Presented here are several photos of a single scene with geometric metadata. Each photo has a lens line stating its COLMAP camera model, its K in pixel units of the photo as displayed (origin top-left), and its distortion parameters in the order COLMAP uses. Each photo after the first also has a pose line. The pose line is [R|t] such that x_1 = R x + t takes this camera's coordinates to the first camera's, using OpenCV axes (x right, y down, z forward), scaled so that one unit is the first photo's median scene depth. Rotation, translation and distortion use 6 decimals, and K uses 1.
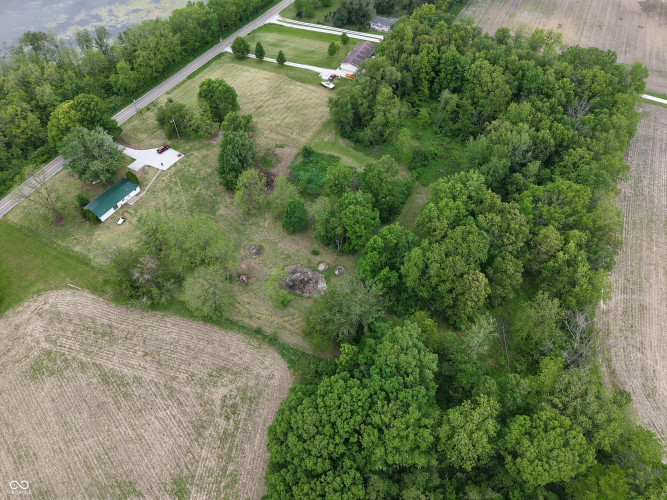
lens RADIAL K [[451.3, 0, 333.5], [0, 451.3, 250.0], [0, 0, 1]] dist [0.030297, -0.044996]
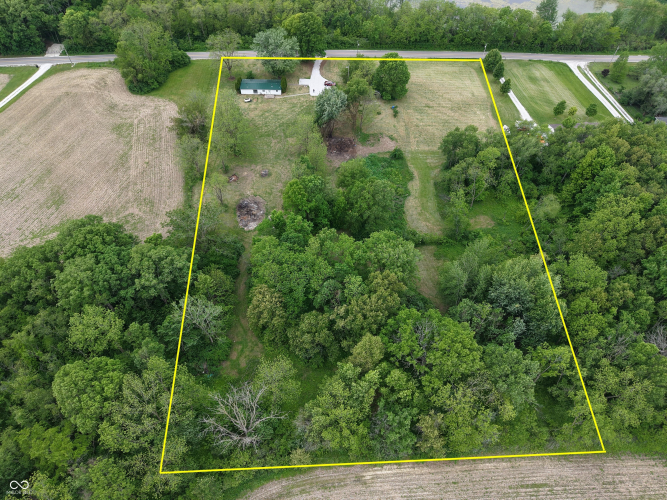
lens RADIAL K [[451.3, 0, 333.5], [0, 451.3, 250.0], [0, 0, 1]] dist [0.030297, -0.044996]
pose [[0.477982, 0.675045, -0.562004, 0.592074], [-0.685619, 0.686673, 0.241674, -0.226547], [0.549054, 0.269805, 0.791041, 0.210502]]
